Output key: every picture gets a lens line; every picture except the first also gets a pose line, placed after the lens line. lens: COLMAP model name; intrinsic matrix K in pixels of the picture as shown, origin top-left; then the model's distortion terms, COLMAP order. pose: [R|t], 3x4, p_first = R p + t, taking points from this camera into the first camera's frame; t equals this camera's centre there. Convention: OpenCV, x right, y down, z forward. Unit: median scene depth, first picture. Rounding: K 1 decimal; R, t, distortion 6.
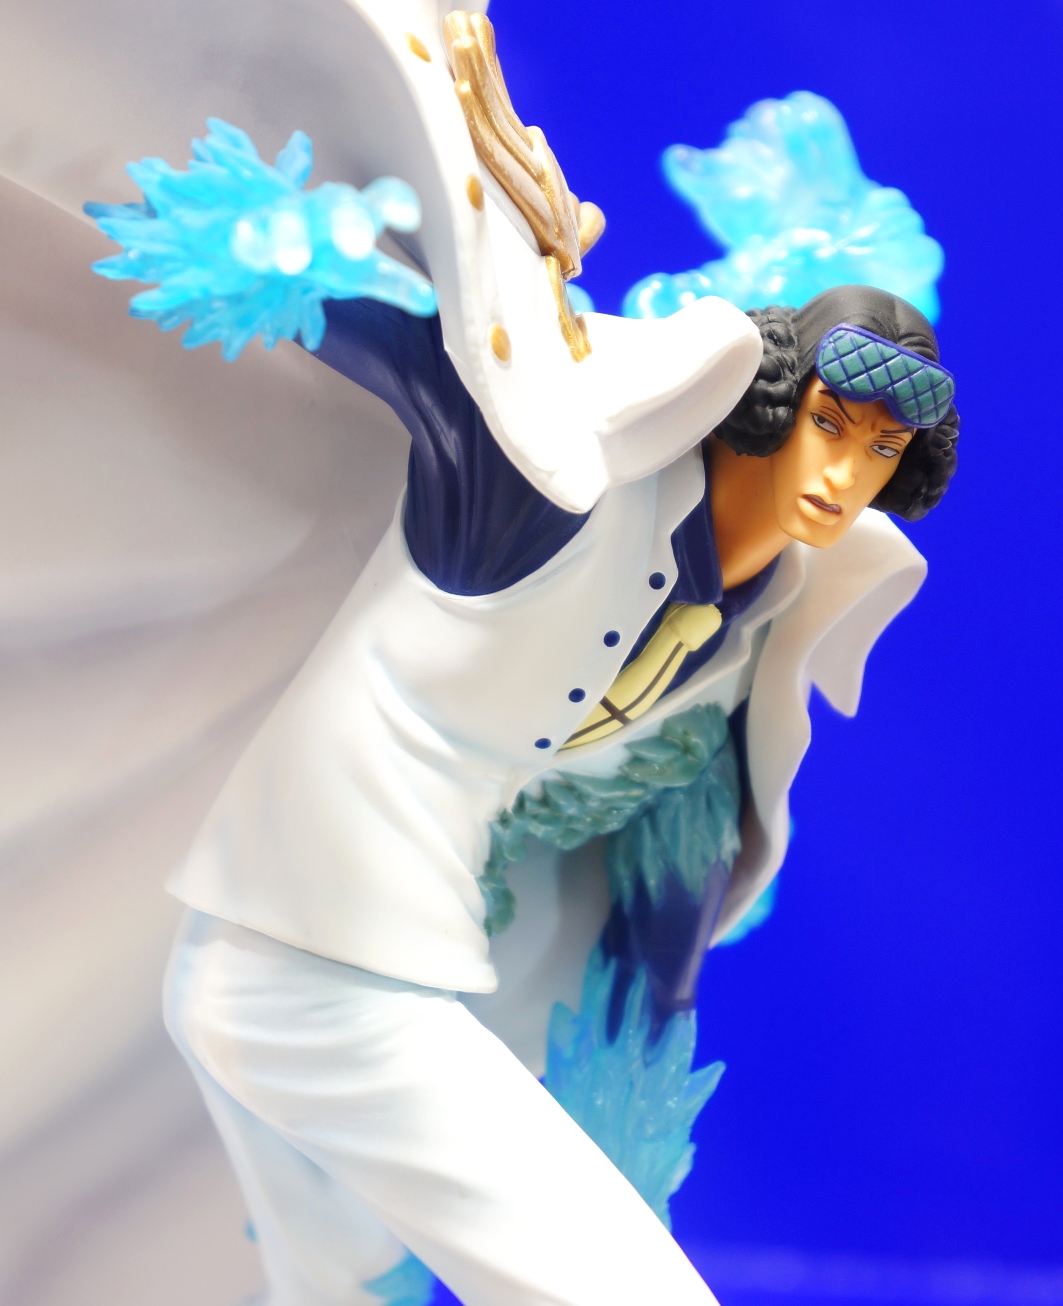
lens RADIAL K [[4768.6, 0, 529.6], [0, 4768.6, 651.2], [0, 0, 1]] dist [0.109071, 0.000000]
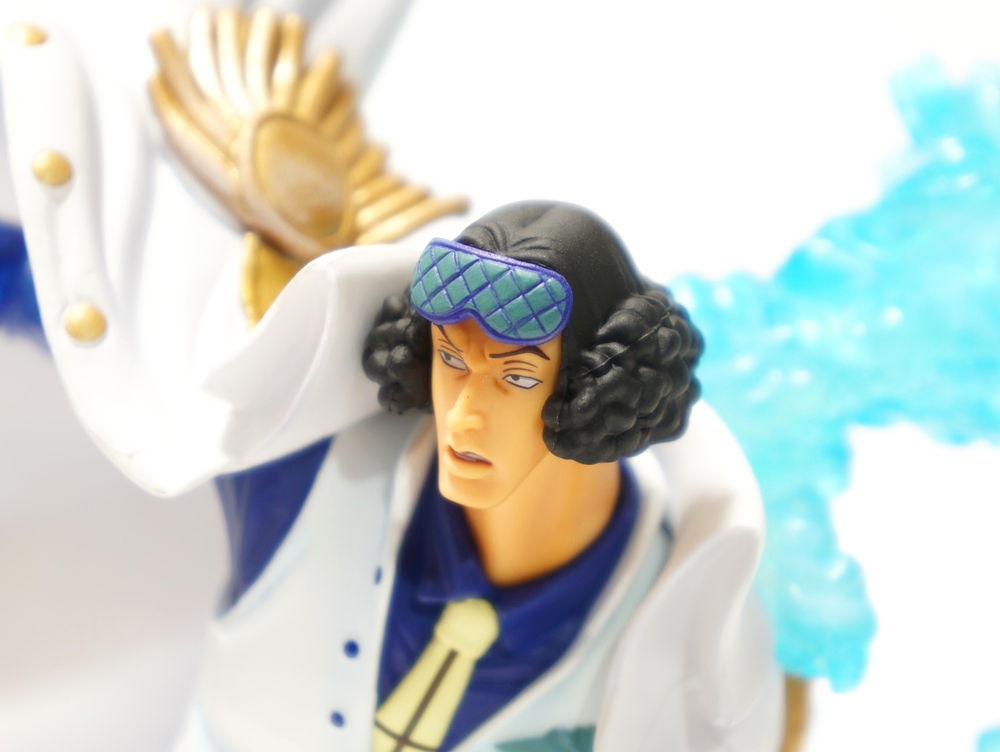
lens RADIAL K [[3212.0, 0, 502.6], [0, 3212.0, 373.3], [0, 0, 1]] dist [0.609803, 0.000000]
pose [[0.694282, -0.170668, -0.699174, 0.463917], [0.021809, 0.976019, -0.216590, 0.077832], [0.719372, 0.135126, 0.681355, 0.616449]]
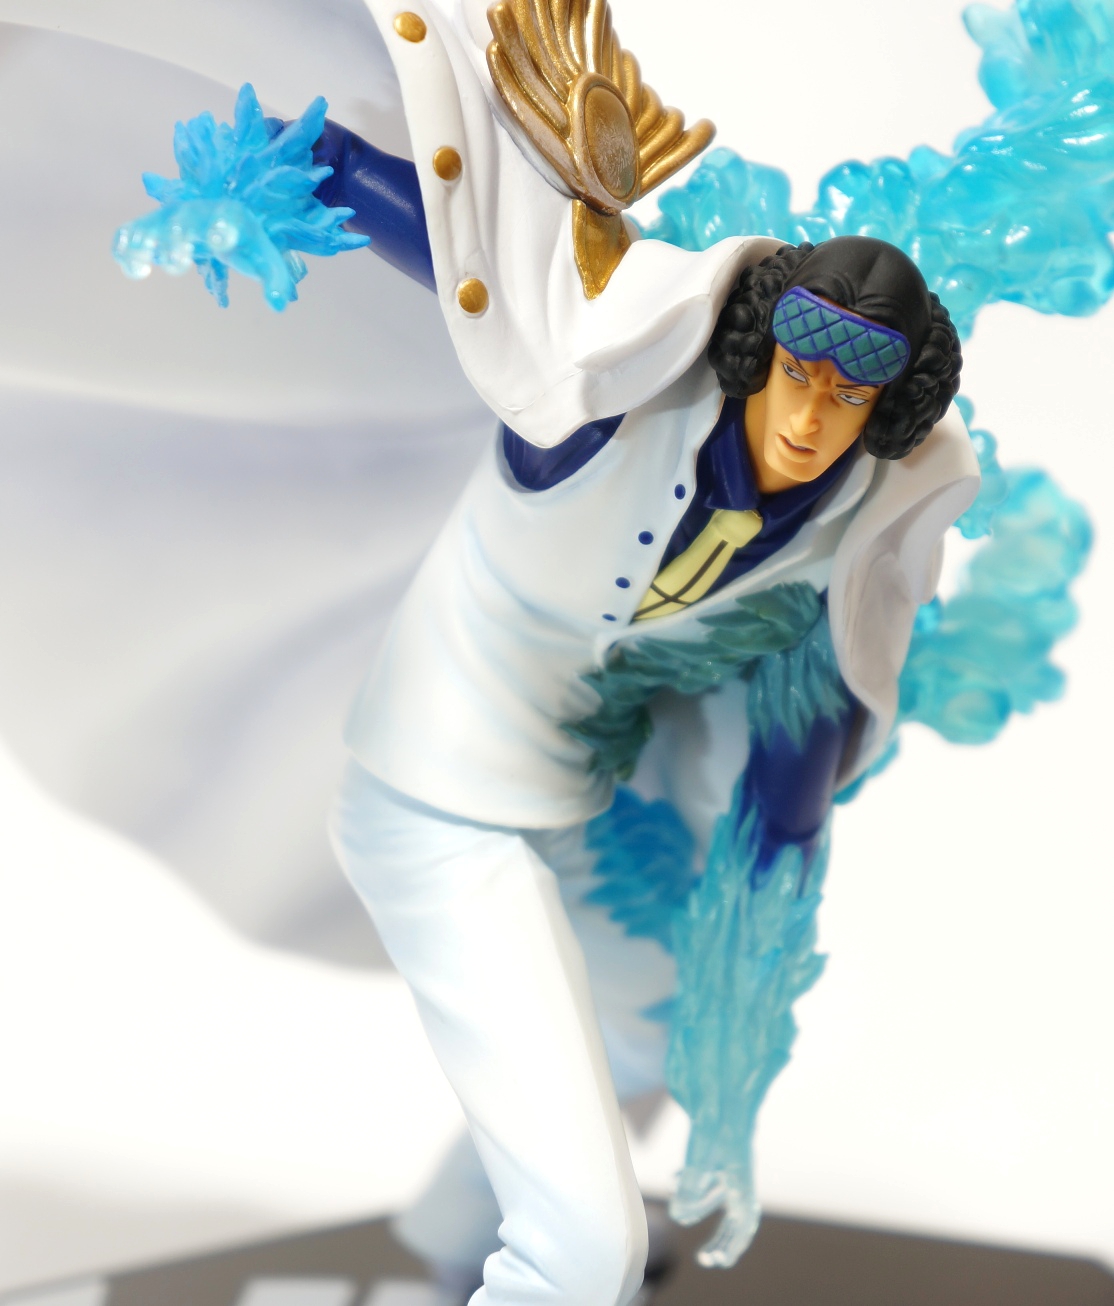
lens RADIAL K [[4872.3, 0, 561.0], [0, 4872.3, 651.7], [0, 0, 1]] dist [0.146905, 0.000000]
pose [[0.879099, 0.114476, -0.462689, 0.533834], [-0.021862, 0.979393, 0.200779, -0.206282], [0.476138, -0.166390, 0.863485, 0.006369]]
